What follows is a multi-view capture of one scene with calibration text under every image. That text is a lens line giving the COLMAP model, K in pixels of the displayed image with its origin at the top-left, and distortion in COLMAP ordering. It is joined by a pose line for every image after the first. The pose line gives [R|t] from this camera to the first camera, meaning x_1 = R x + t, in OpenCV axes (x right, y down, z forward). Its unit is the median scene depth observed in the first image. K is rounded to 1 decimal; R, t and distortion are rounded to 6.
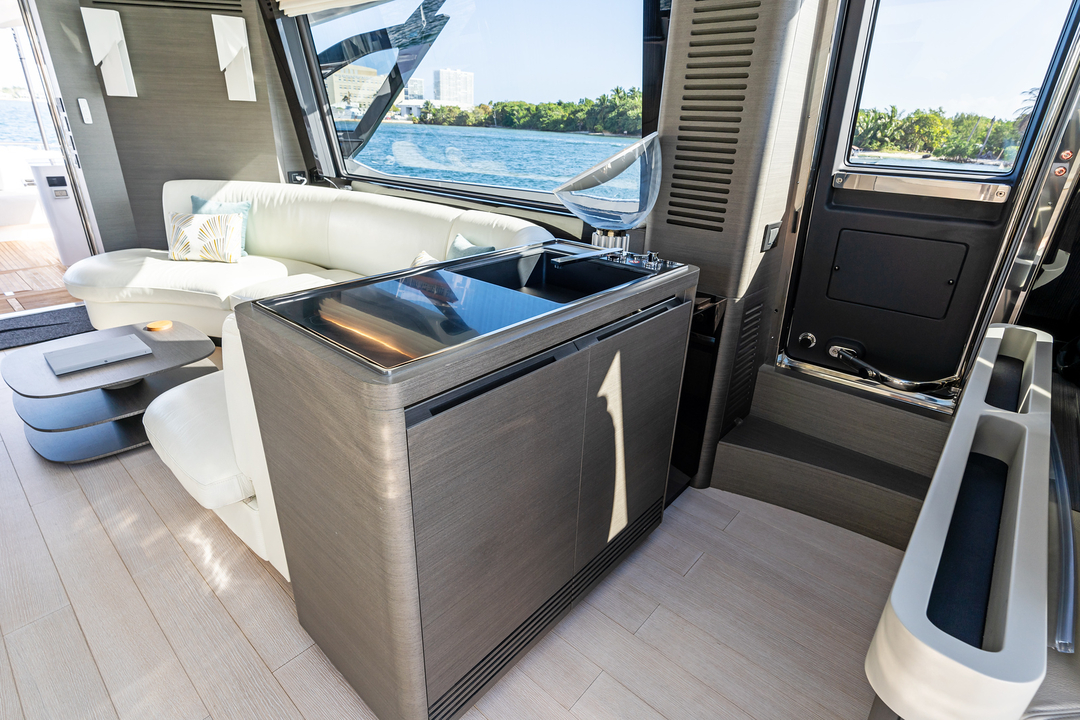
lens RADIAL K [[532.6, 0, 540.0], [0, 532.6, 360.0], [0, 0, 1]] dist [-0.001980, -0.000908]
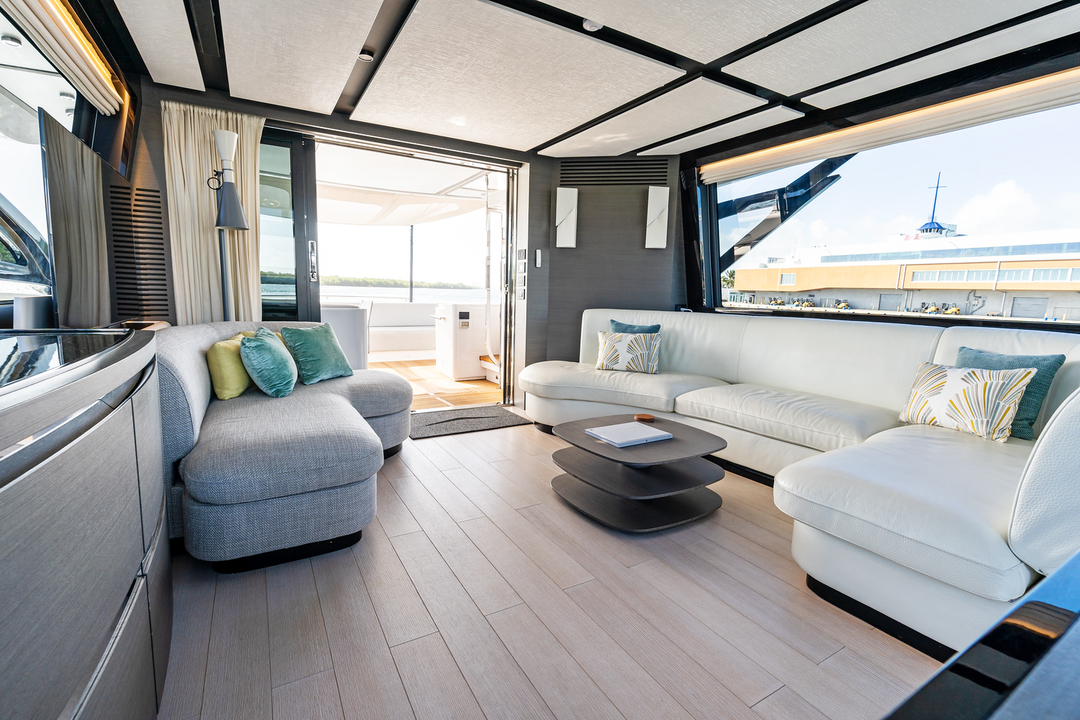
lens RADIAL K [[468.9, 0, 540.0], [0, 468.9, 360.0], [0, 0, 1]] dist [0.000538, 0.000049]
pose [[0.950707, 0.034170, -0.308201, -0.481706], [-0.119435, 0.957579, -0.262255, 0.078316], [0.286165, 0.286138, 0.914458, 0.007228]]
